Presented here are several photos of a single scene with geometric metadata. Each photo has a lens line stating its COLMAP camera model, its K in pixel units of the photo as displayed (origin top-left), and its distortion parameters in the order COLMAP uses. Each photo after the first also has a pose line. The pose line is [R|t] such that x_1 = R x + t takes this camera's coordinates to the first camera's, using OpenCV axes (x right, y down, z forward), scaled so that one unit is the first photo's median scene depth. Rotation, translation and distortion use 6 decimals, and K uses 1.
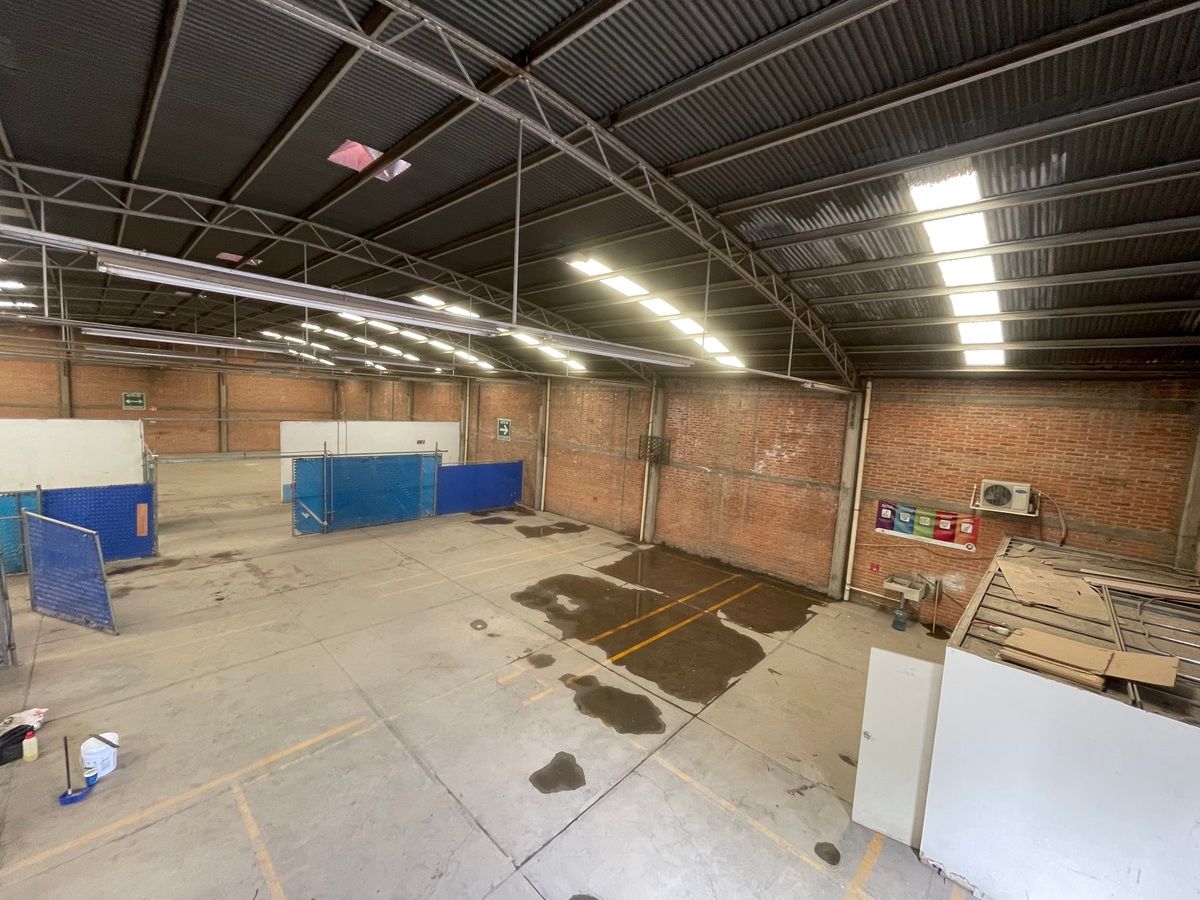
lens RADIAL K [[485.2, 0, 595.7], [0, 485.2, 451.8], [0, 0, 1]] dist [-0.004272, 0.000701]
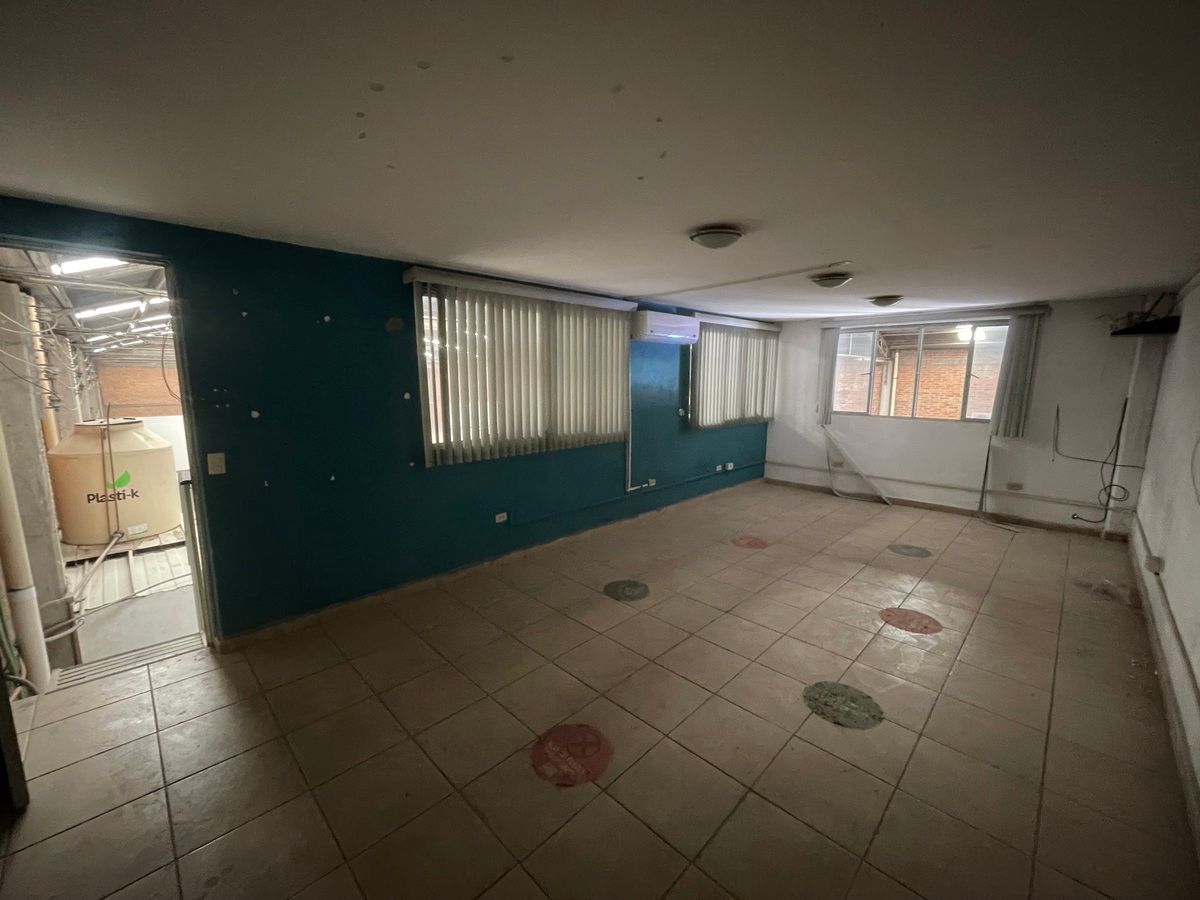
lens RADIAL K [[485.2, 0, 595.4], [0, 485.2, 451.4], [0, 0, 1]] dist [-0.004272, 0.000701]
pose [[0.998258, -0.050071, -0.031207, -0.301196], [0.051661, 0.997289, 0.052406, 0.028853], [0.028498, -0.053927, 0.998138, -0.483897]]
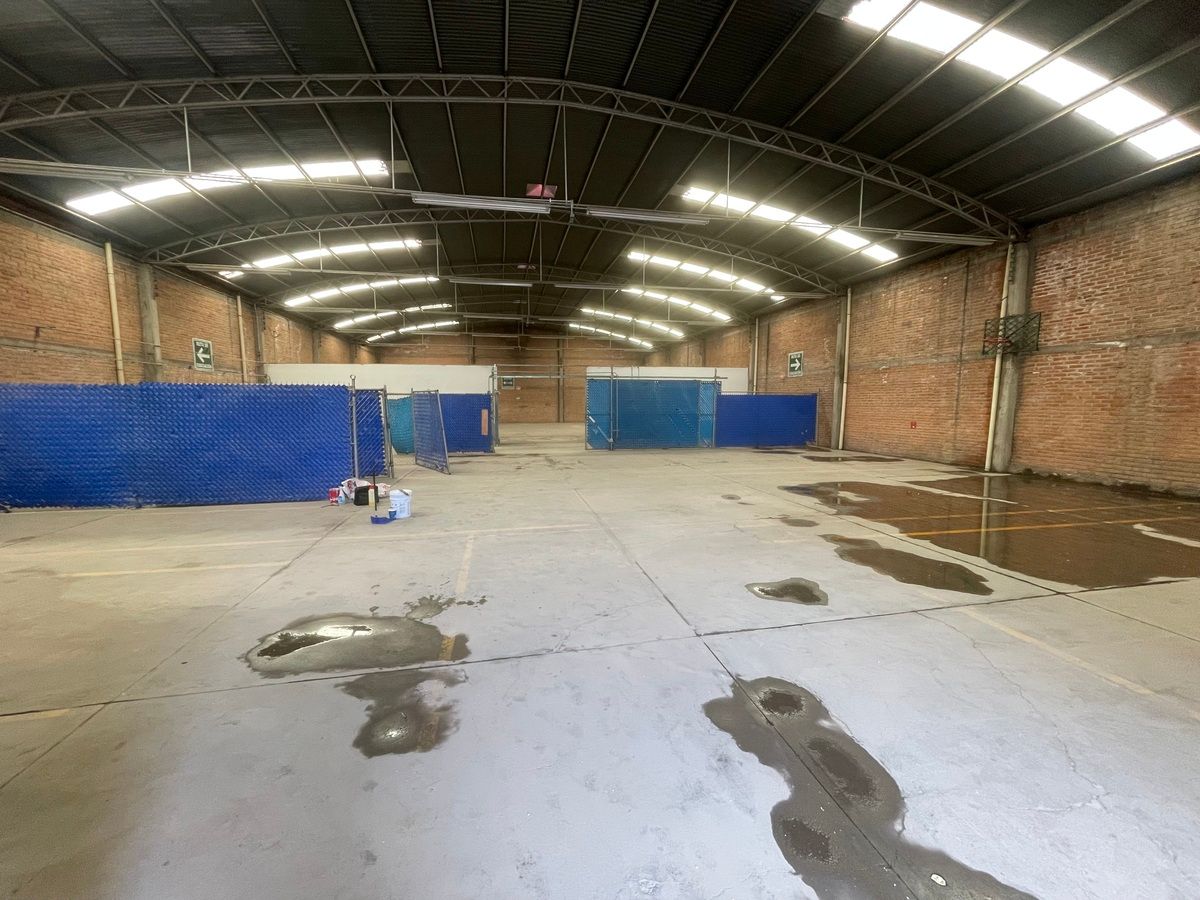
lens RADIAL K [[485.2, 0, 596.0], [0, 485.2, 451.7], [0, 0, 1]] dist [-0.004272, 0.000701]
pose [[0.814434, 0.002592, -0.580250, 0.049625], [-0.012753, 0.999828, -0.013434, 0.223409], [0.580116, 0.018341, 0.814328, 0.118915]]
